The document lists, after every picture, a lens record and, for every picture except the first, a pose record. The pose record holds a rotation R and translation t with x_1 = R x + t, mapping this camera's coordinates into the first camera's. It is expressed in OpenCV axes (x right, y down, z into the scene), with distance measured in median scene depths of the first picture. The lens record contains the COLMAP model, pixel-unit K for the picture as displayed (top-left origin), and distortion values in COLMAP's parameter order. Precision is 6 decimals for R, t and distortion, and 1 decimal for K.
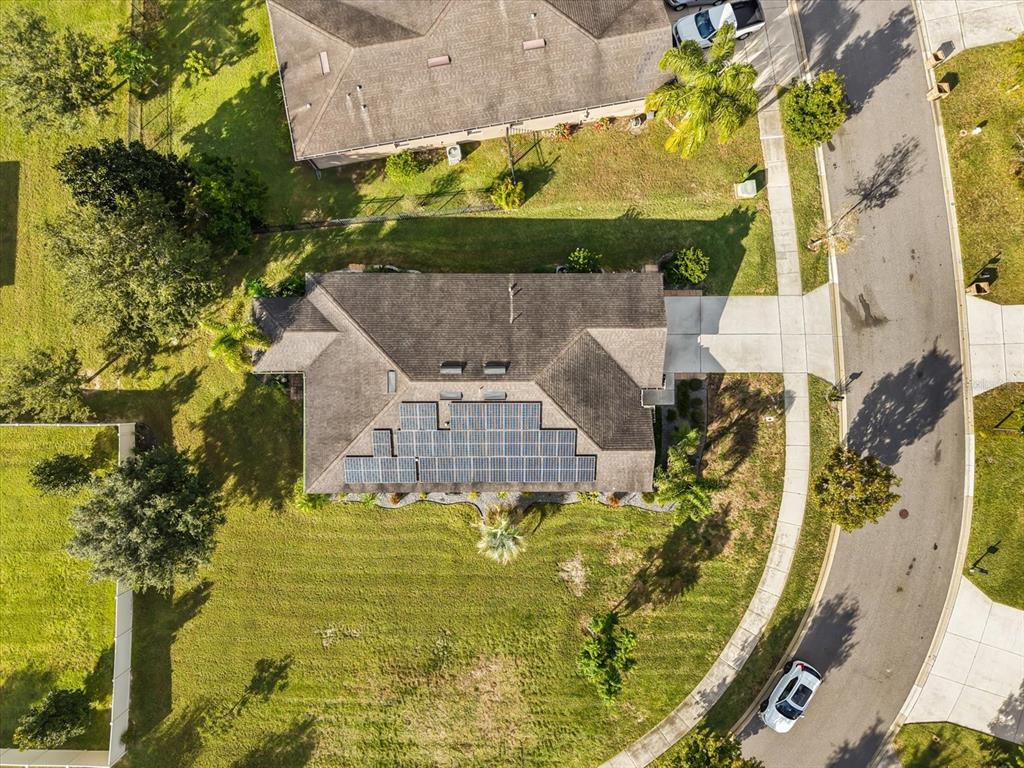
lens RADIAL K [[616.4, 0, 512.8], [0, 616.4, 378.3], [0, 0, 1]] dist [-0.001394, -0.000810]
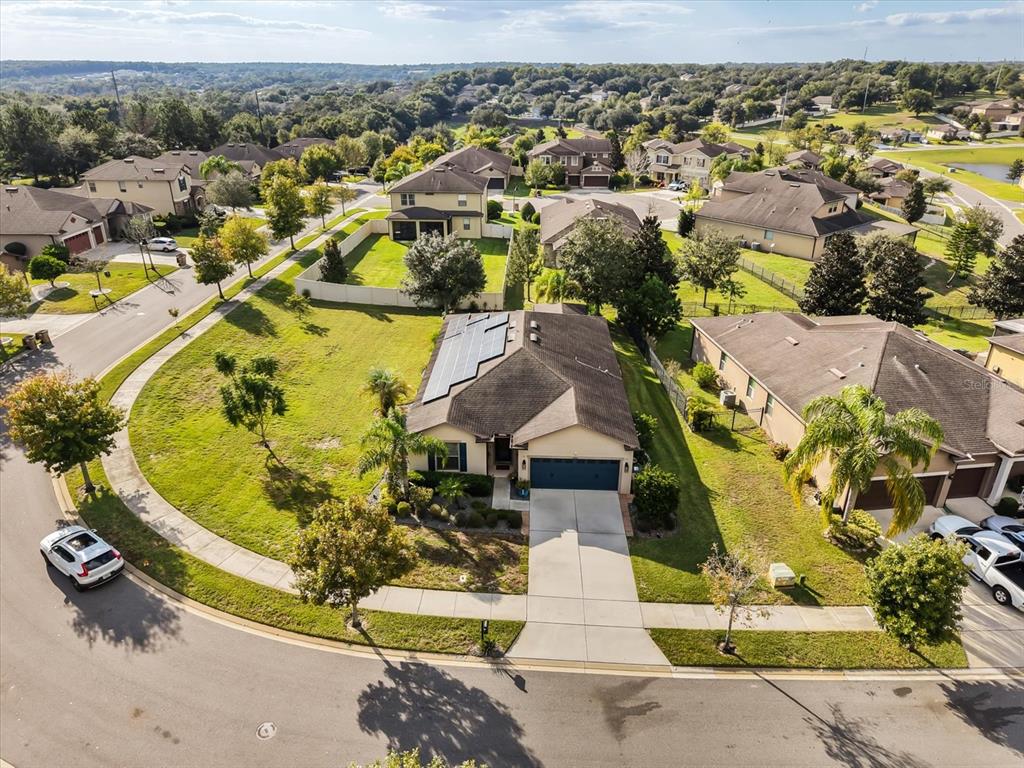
lens RADIAL K [[616.4, 0, 512.8], [0, 616.4, 378.3], [0, 0, 1]] dist [-0.001394, -0.000810]
pose [[-0.039580, 0.489463, -0.871126, 0.927498], [-0.999215, -0.020634, 0.033806, -0.010783], [-0.001428, 0.871780, 0.489895, 0.447675]]
